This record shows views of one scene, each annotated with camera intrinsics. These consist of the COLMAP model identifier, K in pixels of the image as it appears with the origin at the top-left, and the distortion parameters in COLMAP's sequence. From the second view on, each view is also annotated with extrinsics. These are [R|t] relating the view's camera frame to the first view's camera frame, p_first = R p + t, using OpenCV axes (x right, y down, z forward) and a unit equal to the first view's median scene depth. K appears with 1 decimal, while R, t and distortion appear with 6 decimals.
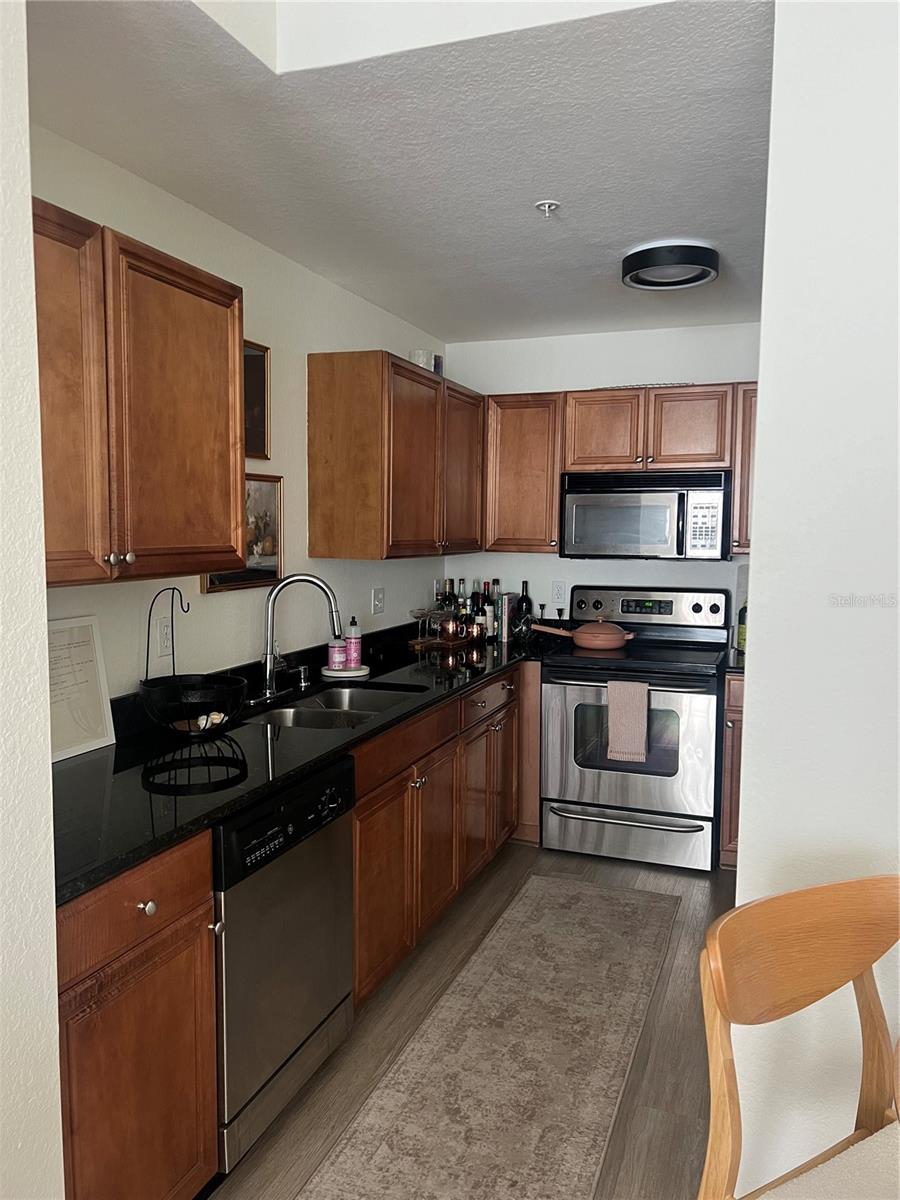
lens RADIAL K [[890.6, 0, 450.0], [0, 890.6, 600.0], [0, 0, 1]] dist [0.094408, -0.162417]
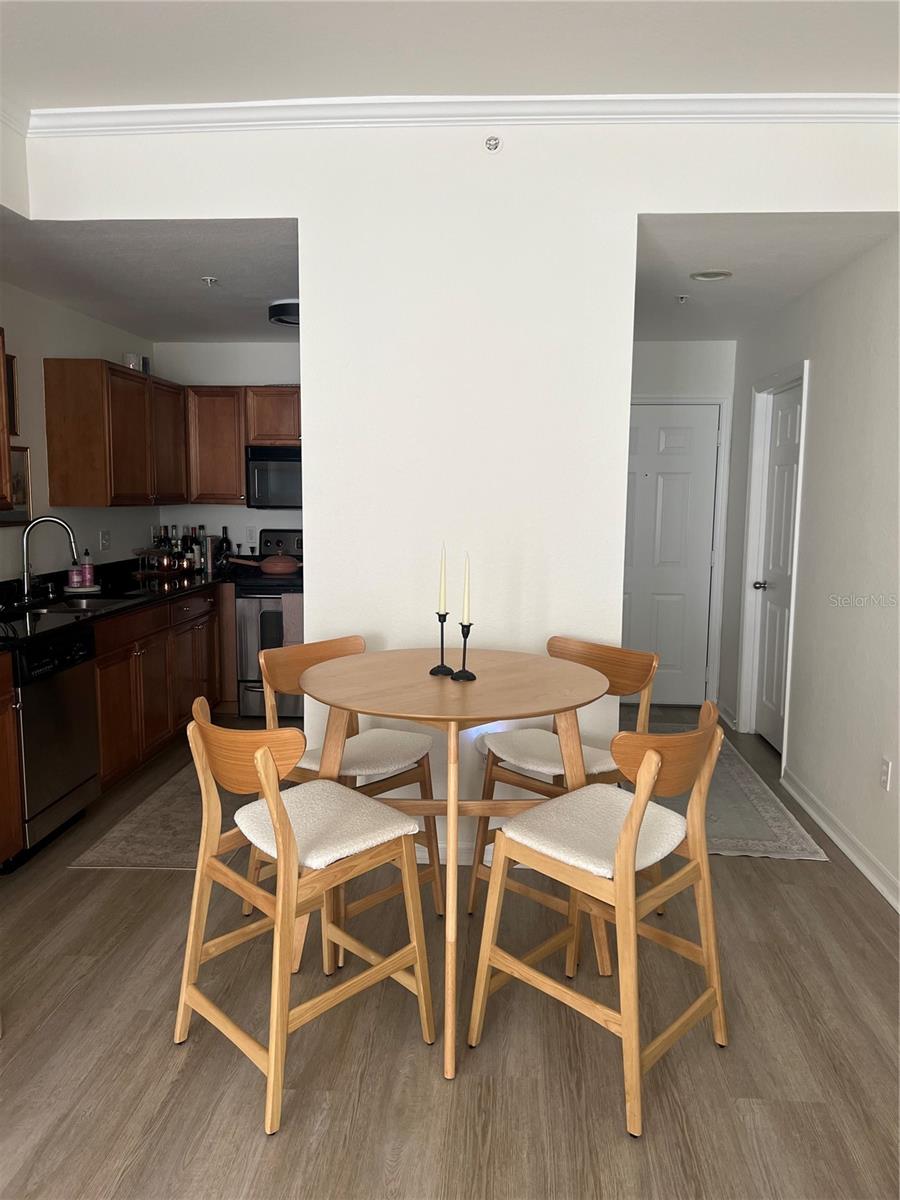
lens RADIAL K [[890.6, 0, 450.0], [0, 890.6, 600.0], [0, 0, 1]] dist [0.094408, -0.162417]
pose [[0.958603, -0.035557, 0.282517, 0.028523], [0.023980, 0.998729, 0.044333, 0.040983], [-0.283734, -0.035723, 0.958237, -0.416001]]
